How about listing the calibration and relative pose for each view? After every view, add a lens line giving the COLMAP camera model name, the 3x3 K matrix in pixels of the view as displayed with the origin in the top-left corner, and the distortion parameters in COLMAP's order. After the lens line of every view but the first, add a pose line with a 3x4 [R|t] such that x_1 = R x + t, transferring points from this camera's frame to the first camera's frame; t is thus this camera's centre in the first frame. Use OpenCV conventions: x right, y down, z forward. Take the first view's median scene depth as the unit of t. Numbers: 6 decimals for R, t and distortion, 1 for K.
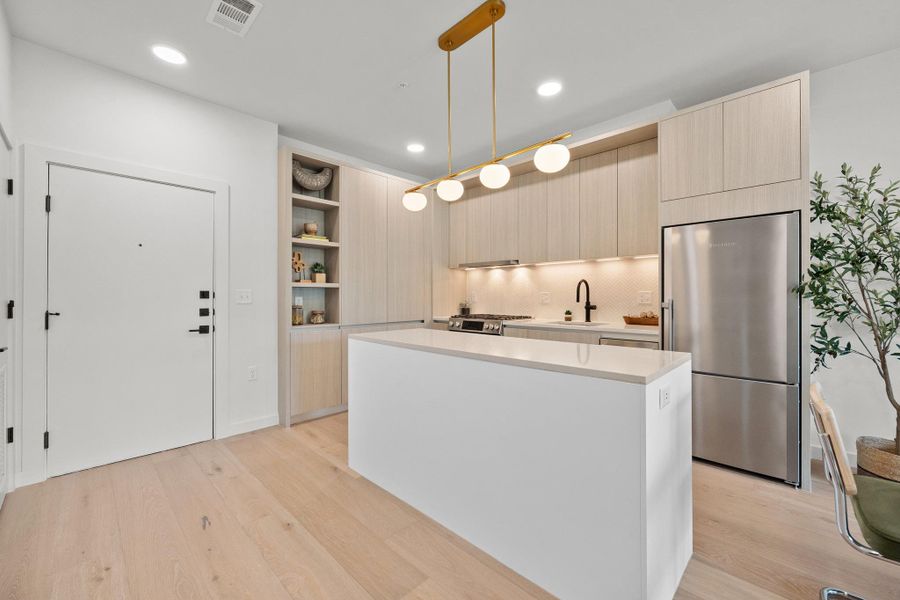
lens RADIAL K [[363.3, 0, 455.3], [0, 363.3, 292.0], [0, 0, 1]] dist [-0.004872, 0.000007]
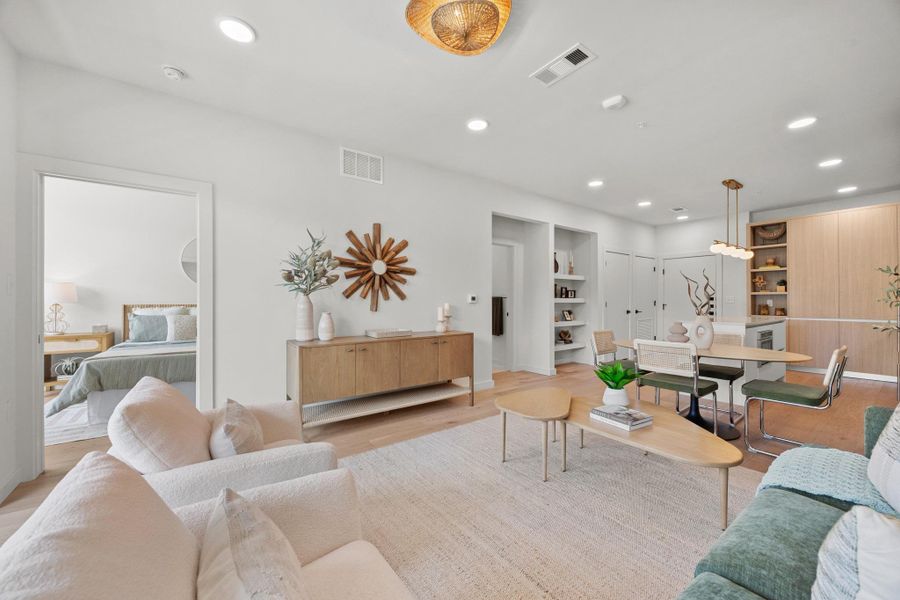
lens RADIAL K [[339.8, 0, 453.1], [0, 339.8, 299.2], [0, 0, 1]] dist [-0.001284, -0.000129]
pose [[-0.167290, -0.001929, -0.985906, 1.541078], [0.012387, 0.999915, -0.004058, -0.002585], [0.985830, -0.012892, -0.167252, -0.265431]]
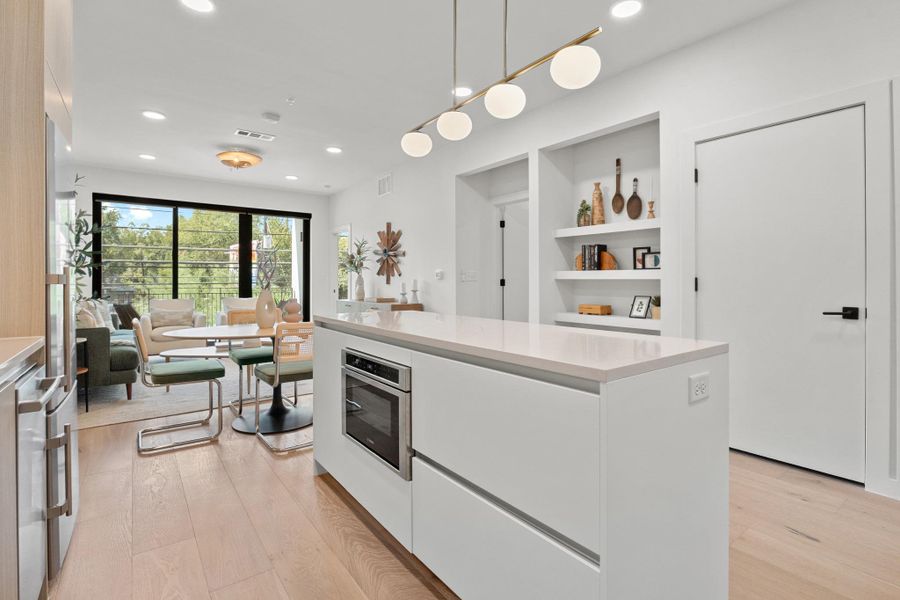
lens RADIAL K [[433.2, 0, 468.9], [0, 433.2, 282.9], [0, 0, 1]] dist [-0.016695, 0.000139]
pose [[-0.991550, -0.002008, 0.129707, -0.038384], [-0.003098, 0.999962, -0.008206, 0.035266], [-0.129685, -0.008538, -0.991518, 1.151429]]
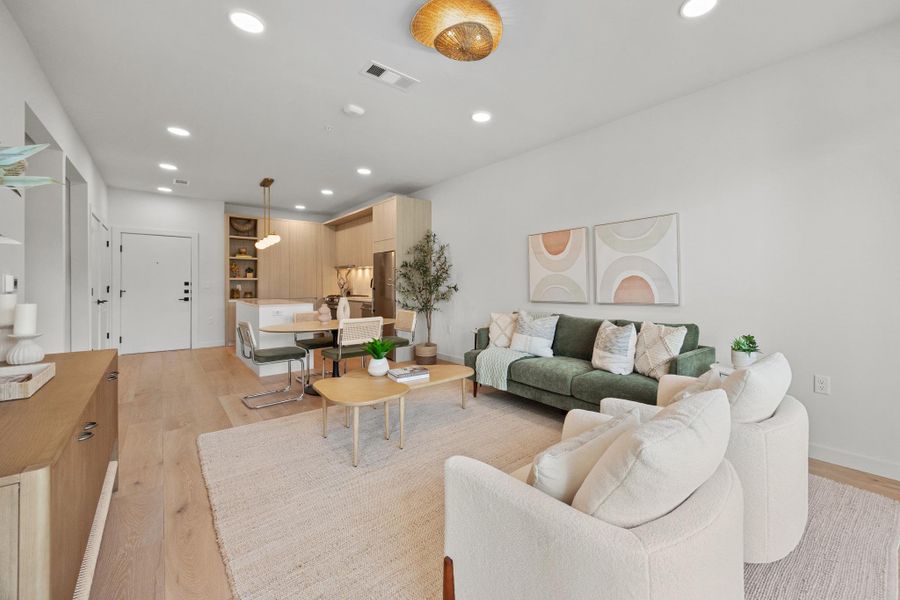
lens RADIAL K [[363.3, 0, 483.3], [0, 363.3, 282.0], [0, 0, 1]] dist [-0.004872, 0.000007]
pose [[0.997744, 0.001438, -0.067116, 1.102443], [-0.001103, 0.999987, 0.005032, -0.014123], [0.067123, -0.004947, 0.997732, -0.951697]]
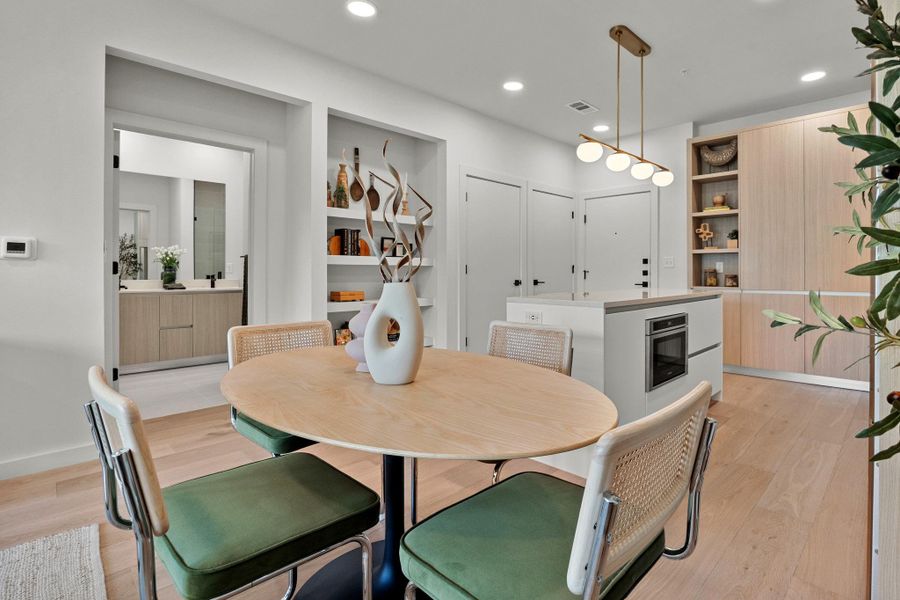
lens RADIAL K [[433.2, 0, 508.1], [0, 433.2, 271.8], [0, 0, 1]] dist [-0.016695, 0.000139]
pose [[0.025294, 0.000576, -0.999680, 0.929827], [0.010890, 0.999940, 0.000852, 0.036771], [0.999621, -0.010908, 0.025286, 0.326258]]
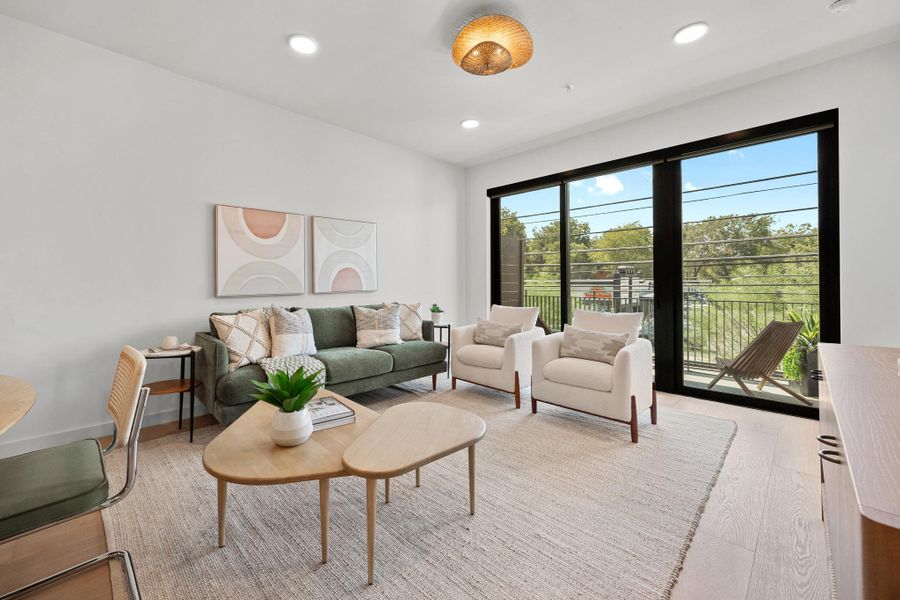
lens RADIAL K [[363.3, 0, 419.8], [0, 363.3, 278.8], [0, 0, 1]] dist [-0.004872, 0.000007]
pose [[0.044742, 0.014812, 0.998889, 0.313793], [-0.006064, 0.999876, -0.014555, 0.023625], [-0.998980, -0.005406, 0.044826, -0.232731]]
